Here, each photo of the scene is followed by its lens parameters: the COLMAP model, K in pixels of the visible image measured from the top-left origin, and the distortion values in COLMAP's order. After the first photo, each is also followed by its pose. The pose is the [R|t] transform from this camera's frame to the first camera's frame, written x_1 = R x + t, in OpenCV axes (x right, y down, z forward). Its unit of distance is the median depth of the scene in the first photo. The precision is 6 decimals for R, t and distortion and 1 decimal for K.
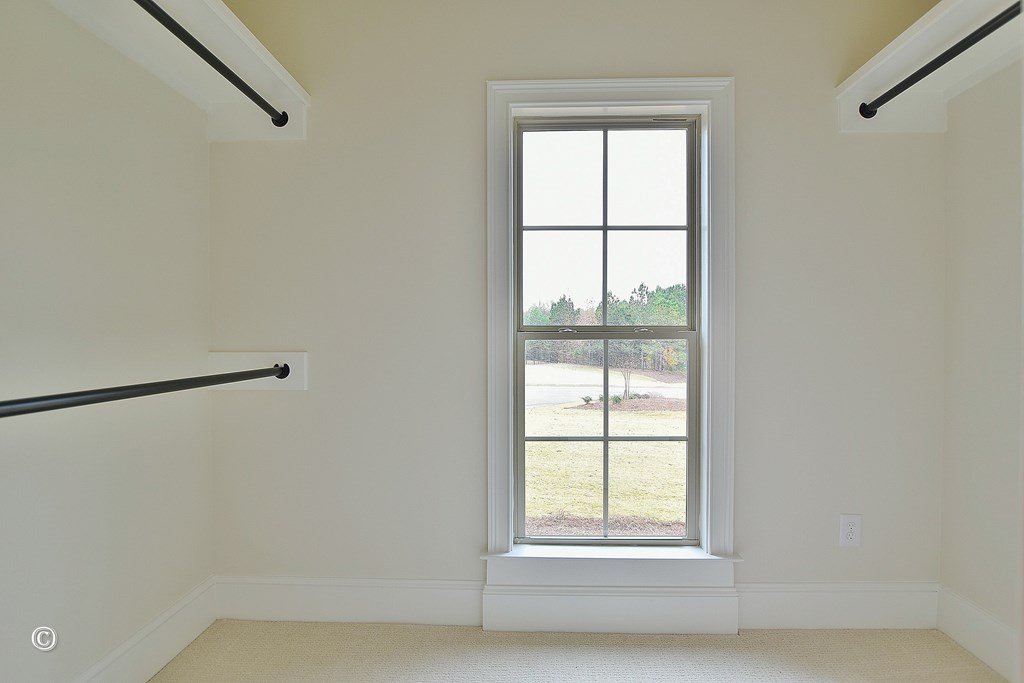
lens RADIAL K [[454.5, 0, 514.7], [0, 454.5, 340.1], [0, 0, 1]] dist [-0.018321, -0.000368]
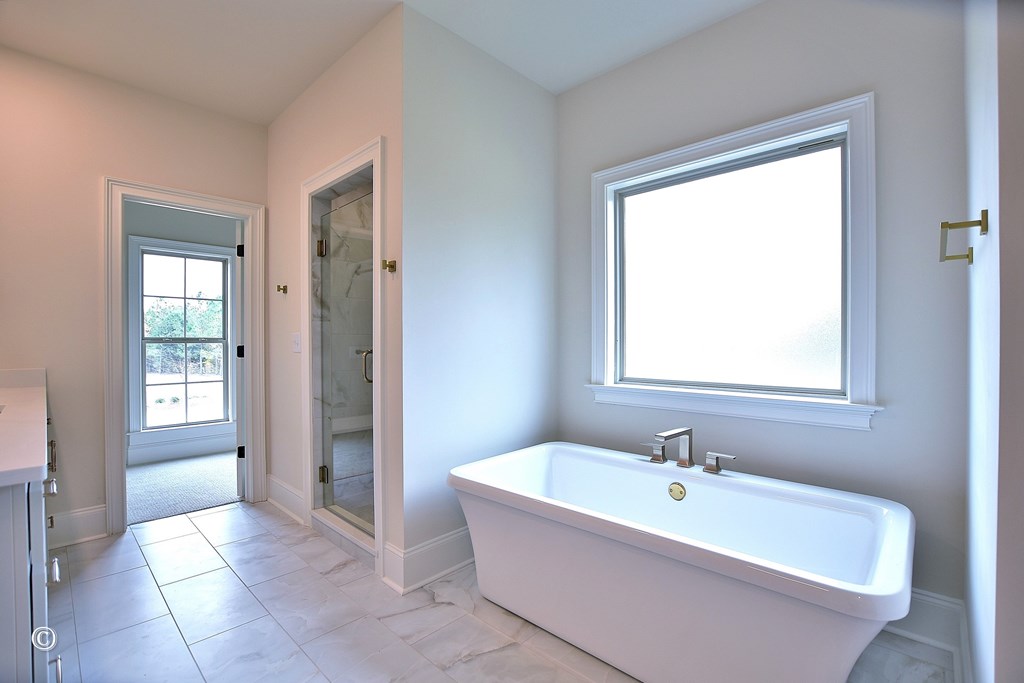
lens RADIAL K [[454.5, 0, 514.6], [0, 454.5, 339.5], [0, 0, 1]] dist [-0.018321, -0.000368]
pose [[0.635359, 0.000331, 0.772217, -0.553195], [0.011179, 0.999891, -0.009626, 0.024228], [-0.772136, 0.014749, 0.635286, -1.937617]]
